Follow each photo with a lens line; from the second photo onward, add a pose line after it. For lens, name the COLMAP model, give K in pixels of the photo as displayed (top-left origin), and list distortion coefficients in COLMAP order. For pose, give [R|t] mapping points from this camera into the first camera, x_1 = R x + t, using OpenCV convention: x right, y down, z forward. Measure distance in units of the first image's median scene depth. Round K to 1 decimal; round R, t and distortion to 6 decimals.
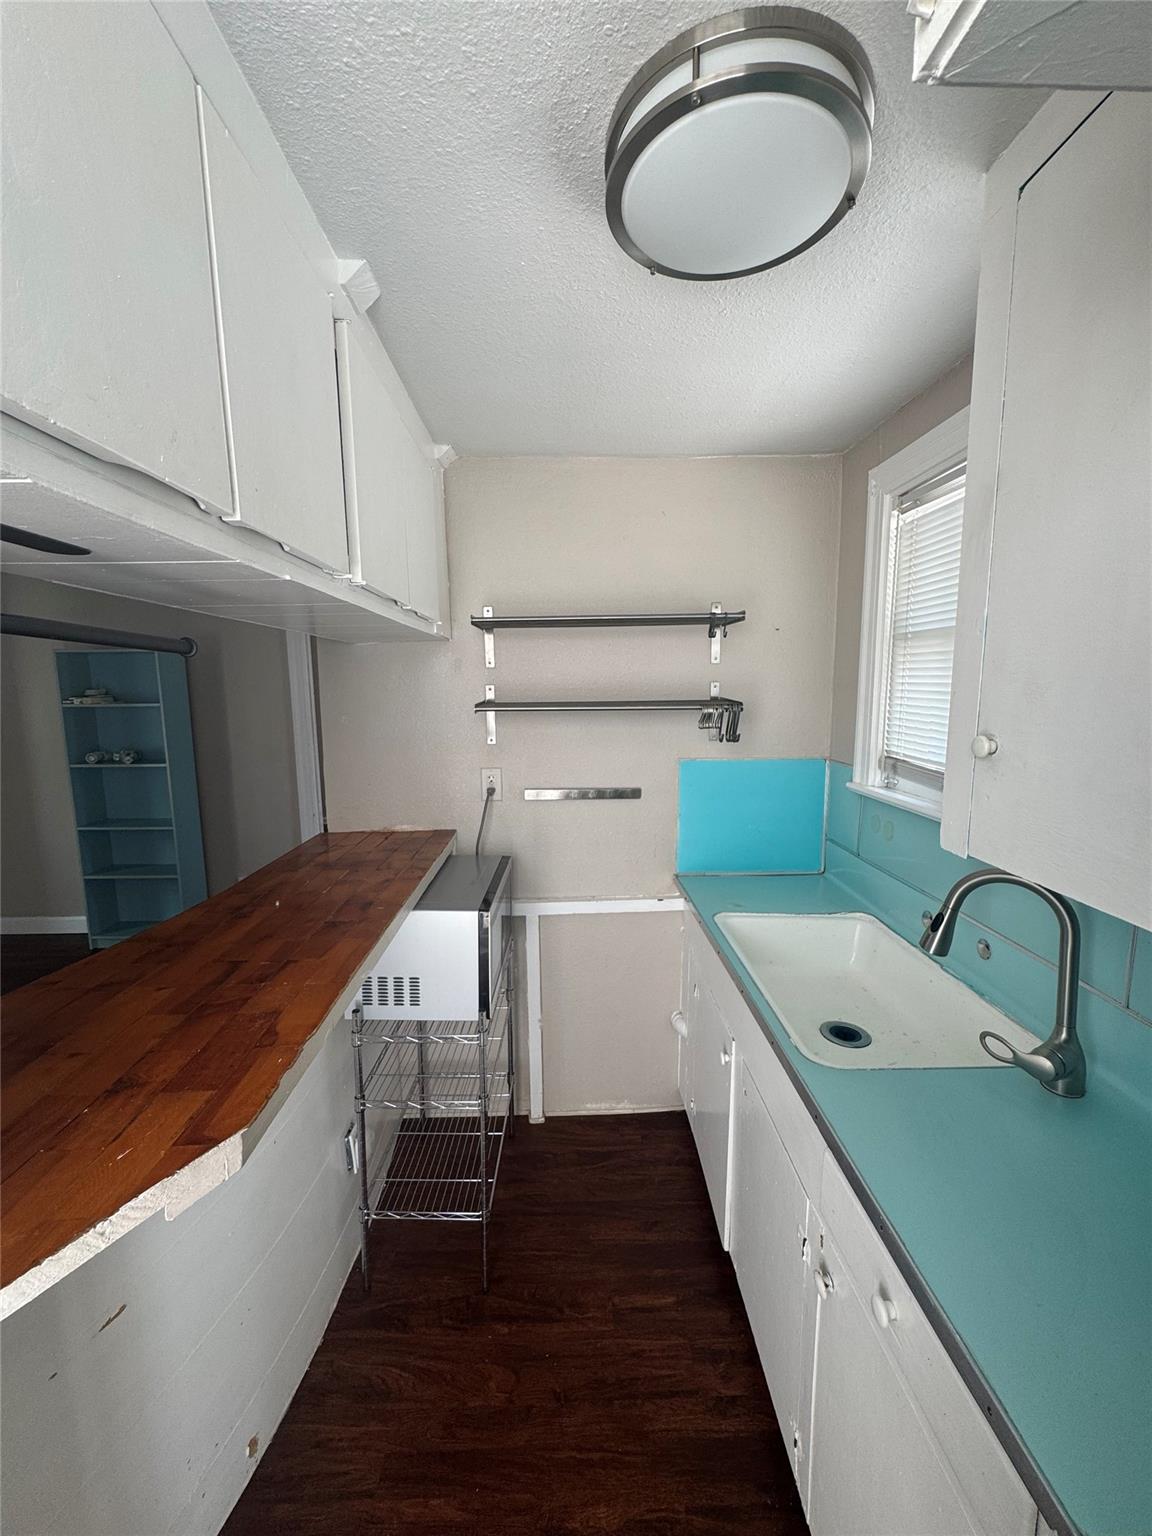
lens RADIAL K [[615.5, 0, 575.1], [0, 615.5, 768.9], [0, 0, 1]] dist [-0.001457, 0.000148]
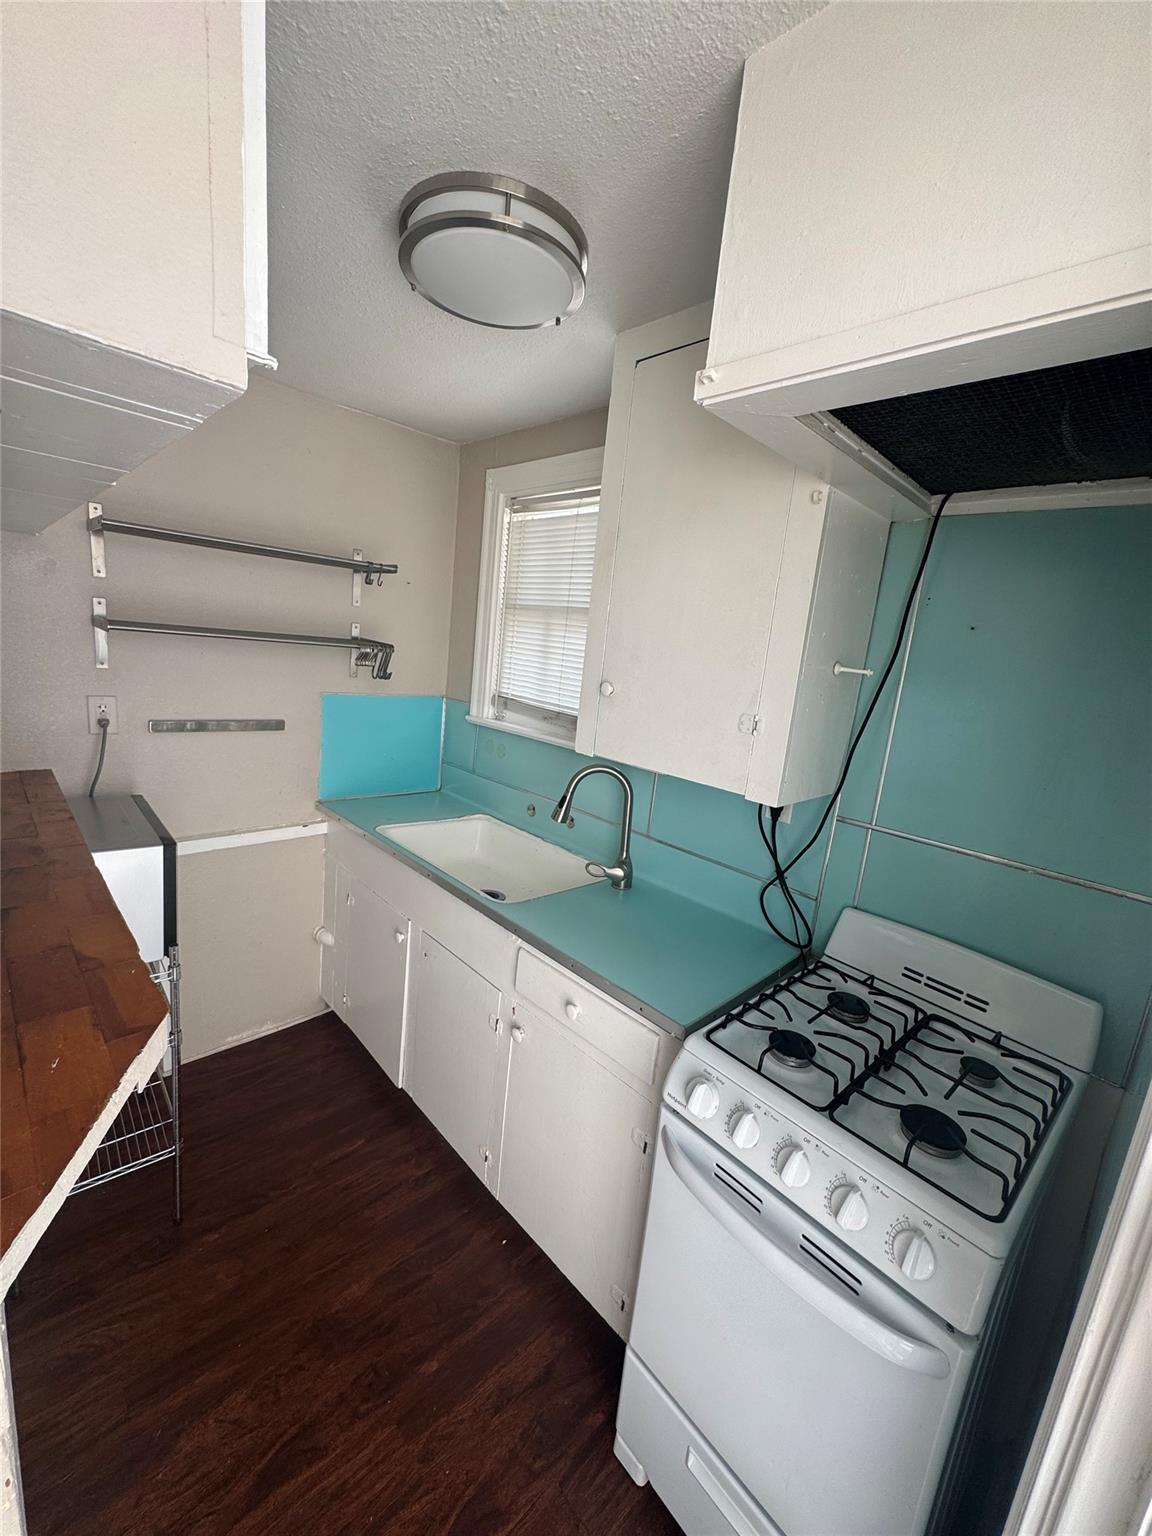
lens RADIAL K [[615.5, 0, 575.1], [0, 615.5, 768.9], [0, 0, 1]] dist [-0.001457, 0.000148]
pose [[0.733997, -0.049640, 0.677337, -0.274975], [-0.014434, 0.995960, 0.088632, 0.016777], [-0.679000, -0.074833, 0.730315, -0.098201]]
